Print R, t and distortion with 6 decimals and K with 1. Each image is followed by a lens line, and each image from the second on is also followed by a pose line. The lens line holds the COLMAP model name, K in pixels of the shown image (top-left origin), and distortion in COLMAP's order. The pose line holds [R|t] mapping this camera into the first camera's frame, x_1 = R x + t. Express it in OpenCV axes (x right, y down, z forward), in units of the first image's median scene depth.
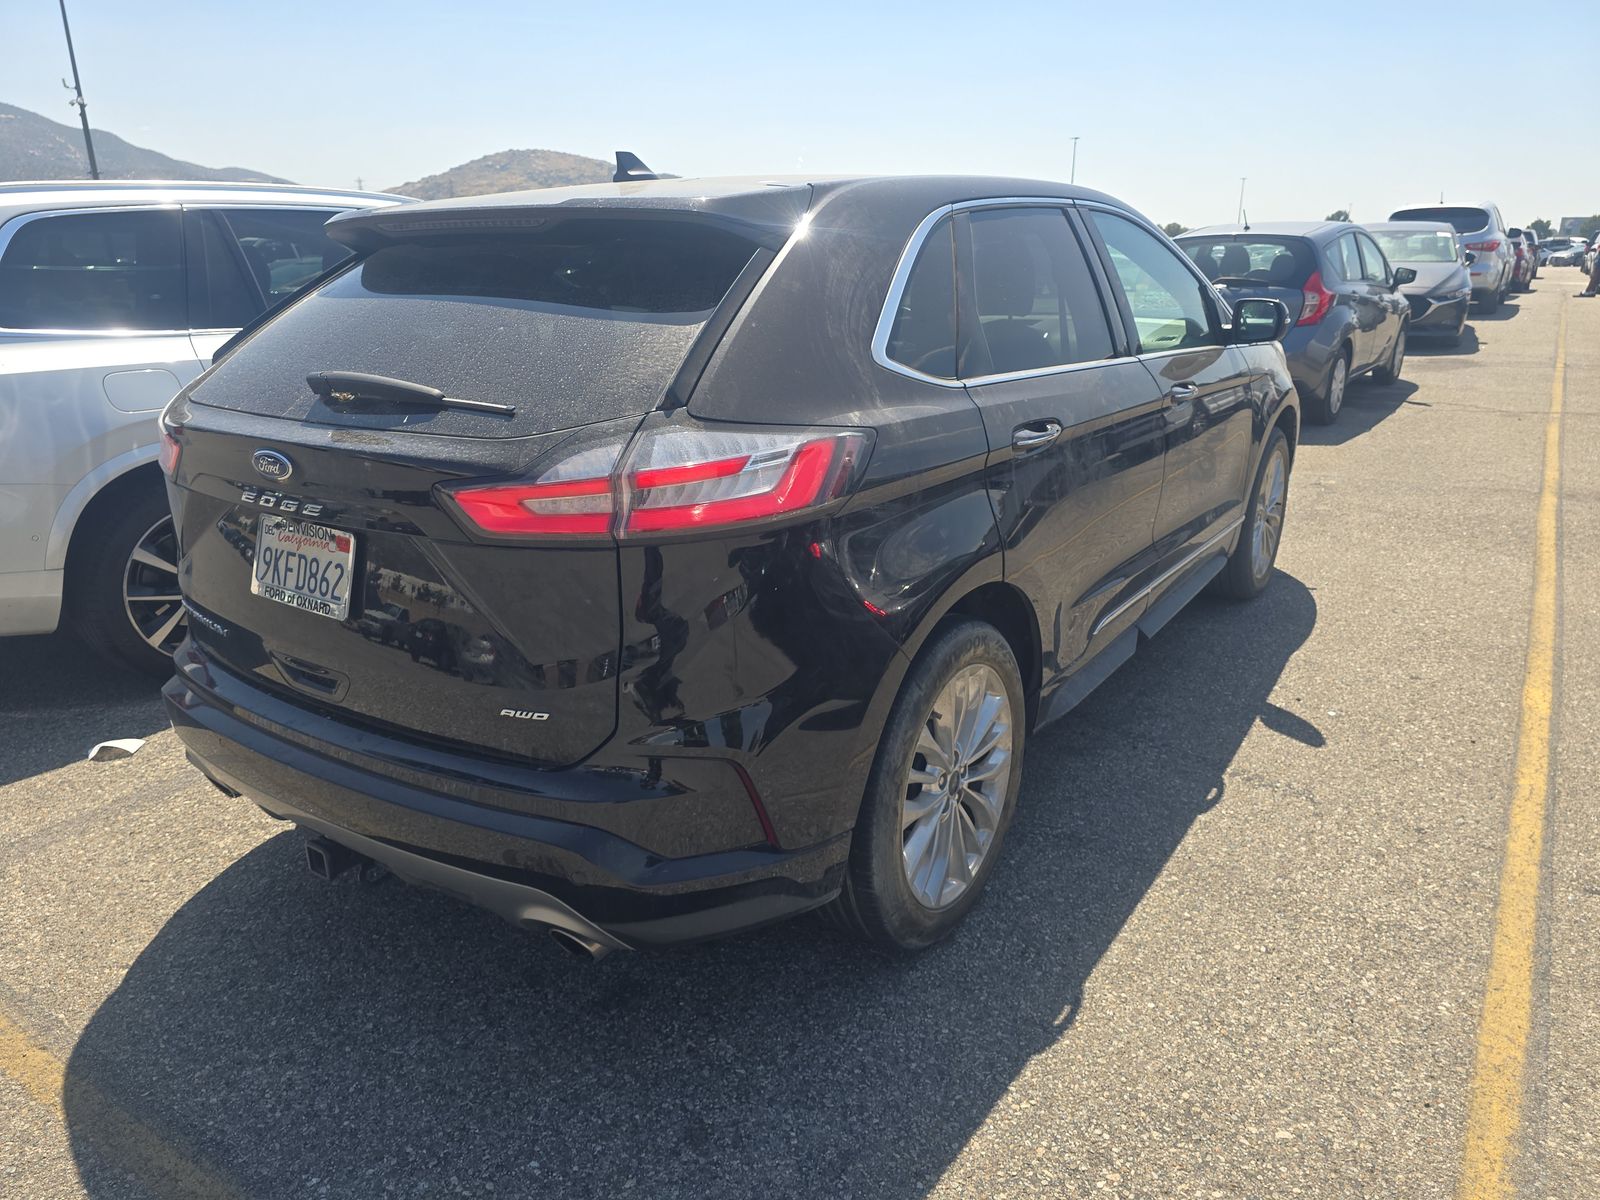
lens RADIAL K [[1075.4, 0, 805.1], [0, 1075.4, 598.8], [0, 0, 1]] dist [0.065951, -0.066866]
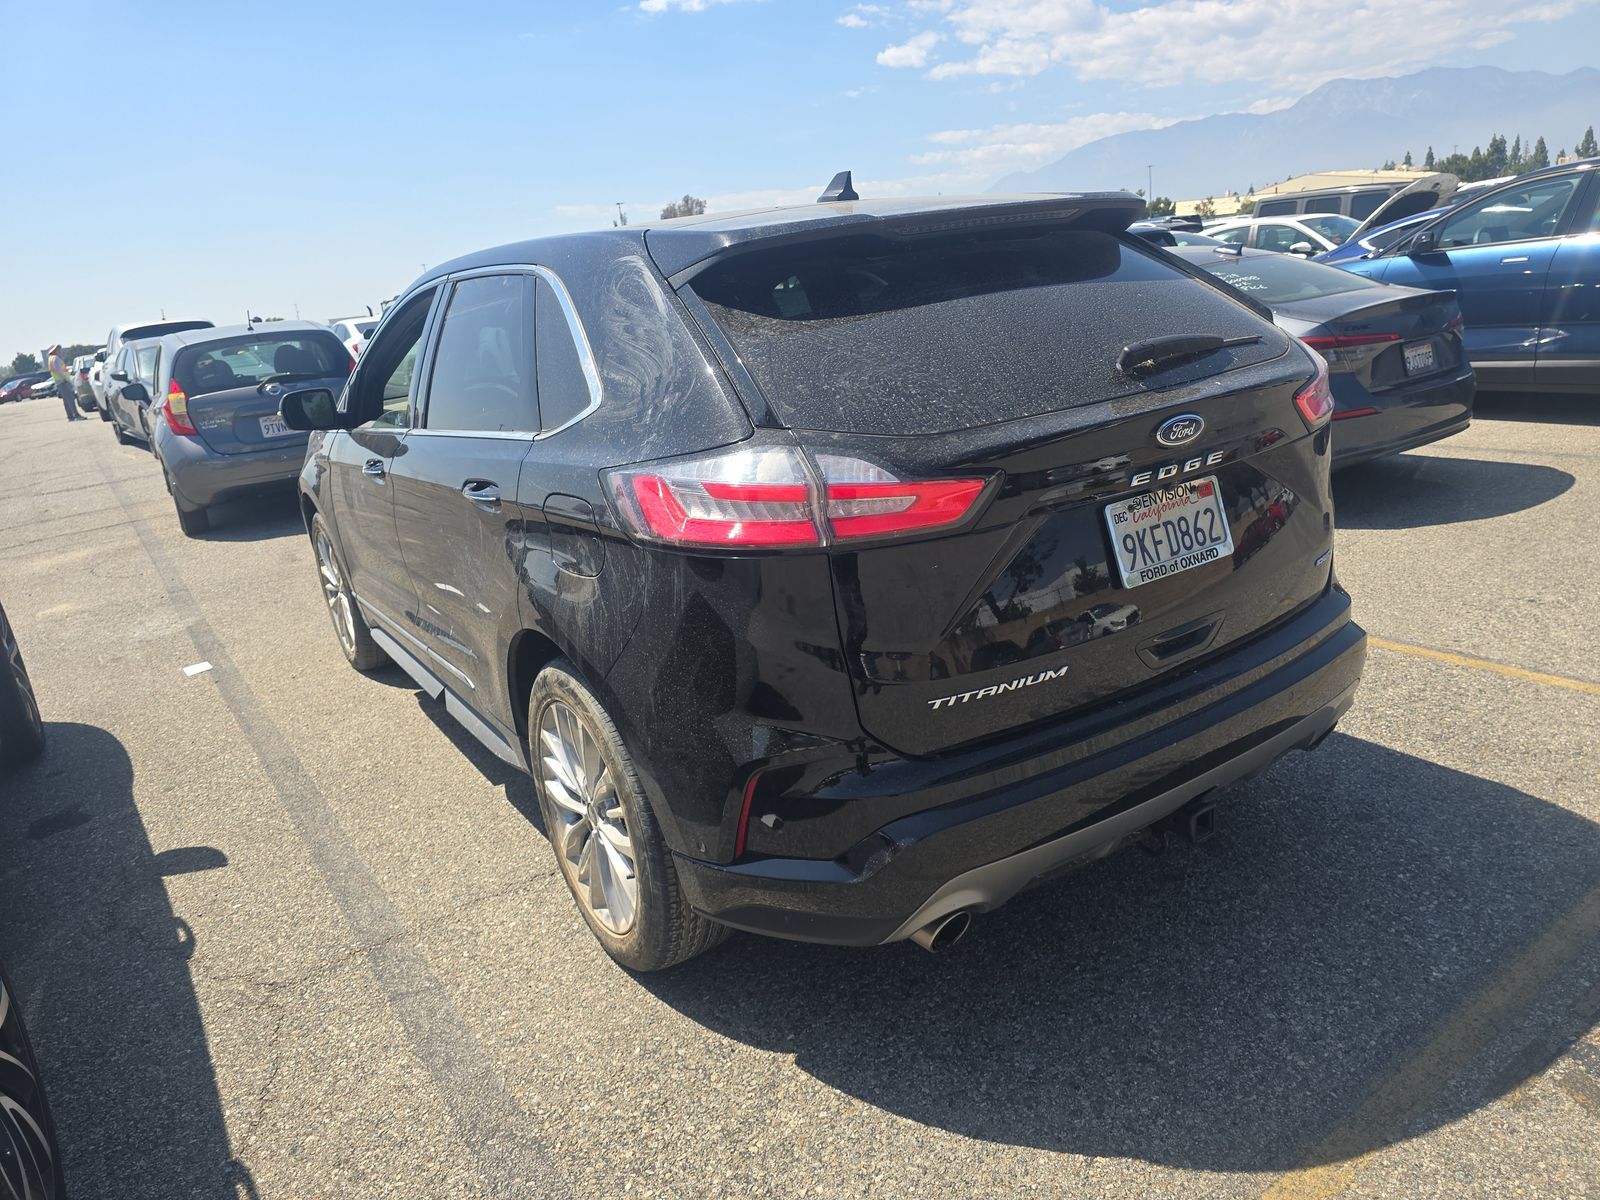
lens RADIAL K [[1076.4, 0, 799.3], [0, 1076.4, 604.8], [0, 0, 1]] dist [0.067153, -0.075428]
pose [[0.372541, -0.291844, 0.880931, -1.531479], [0.384095, 0.912631, 0.139914, -0.246988], [-0.844798, 0.286238, 0.452088, 0.872124]]
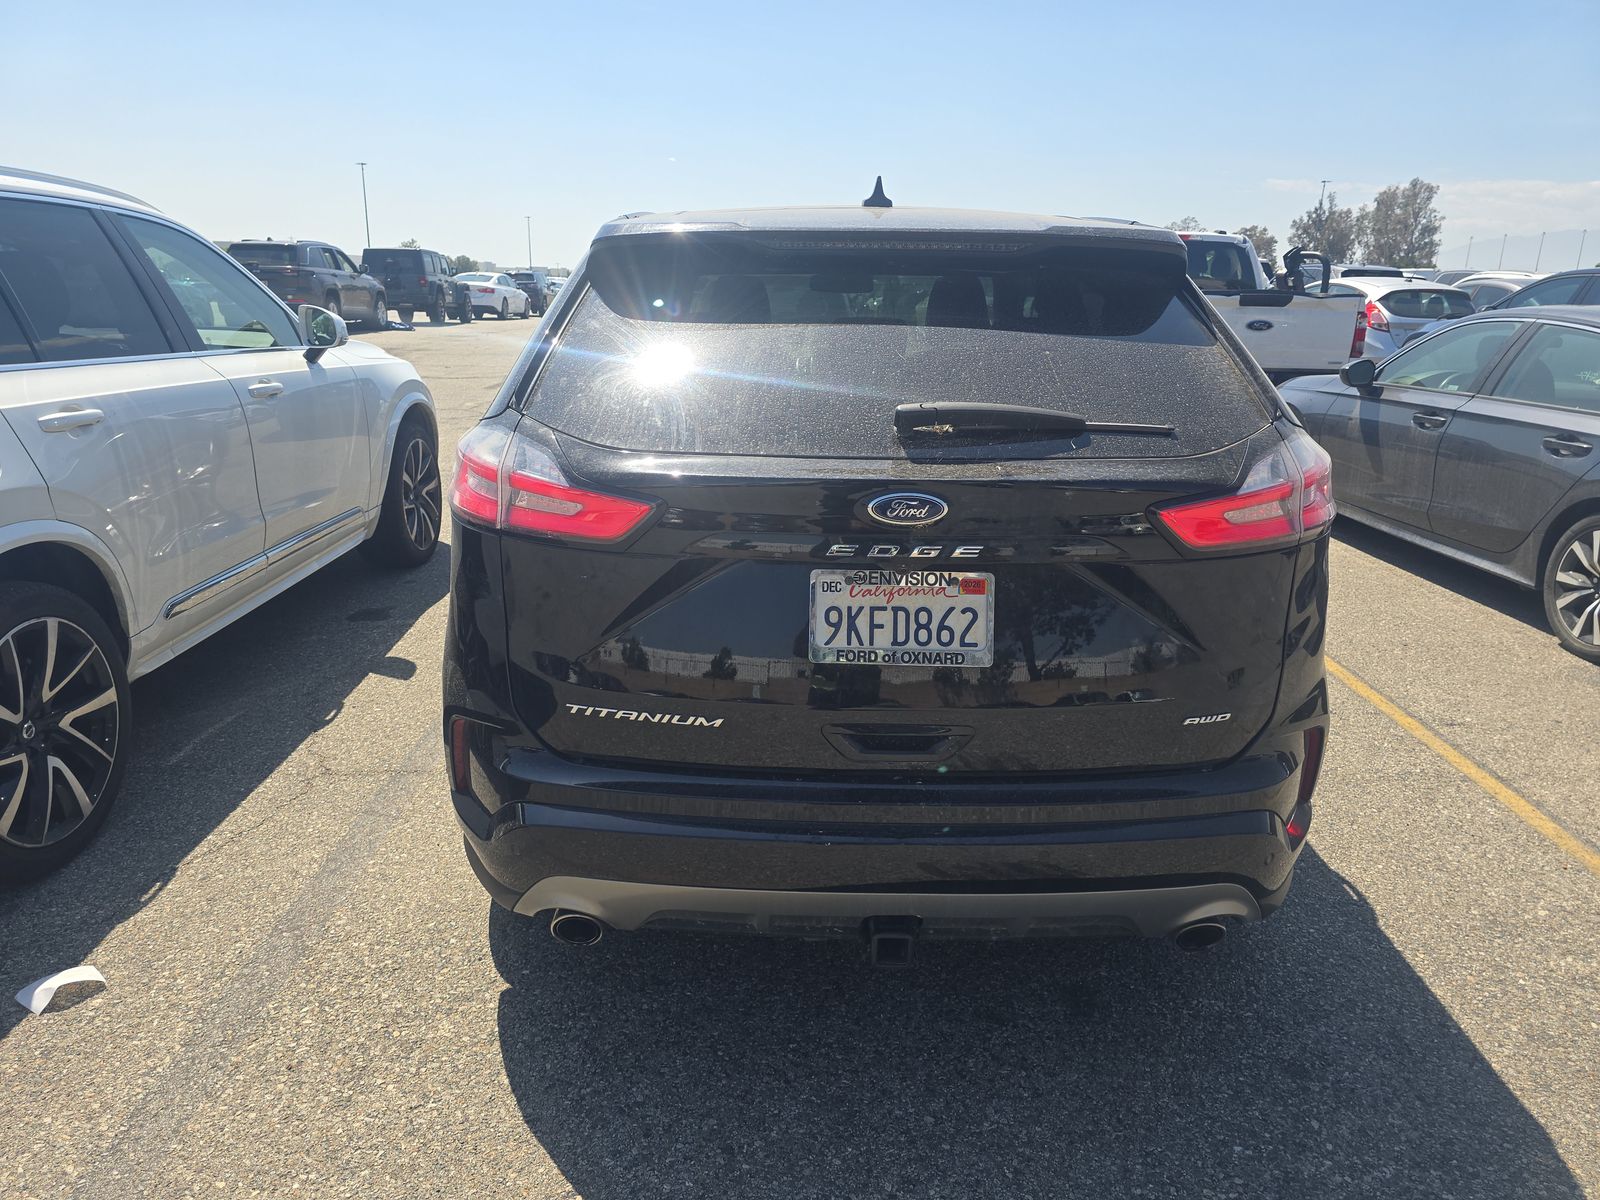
lens RADIAL K [[1075.4, 0, 805.1], [0, 1075.4, 598.8], [0, 0, 1]] dist [0.065951, -0.066866]
pose [[0.821985, -0.132958, 0.553771, -1.039682], [0.147201, 0.988925, 0.018939, -0.076857], [-0.550157, 0.065948, 0.832453, 0.306140]]
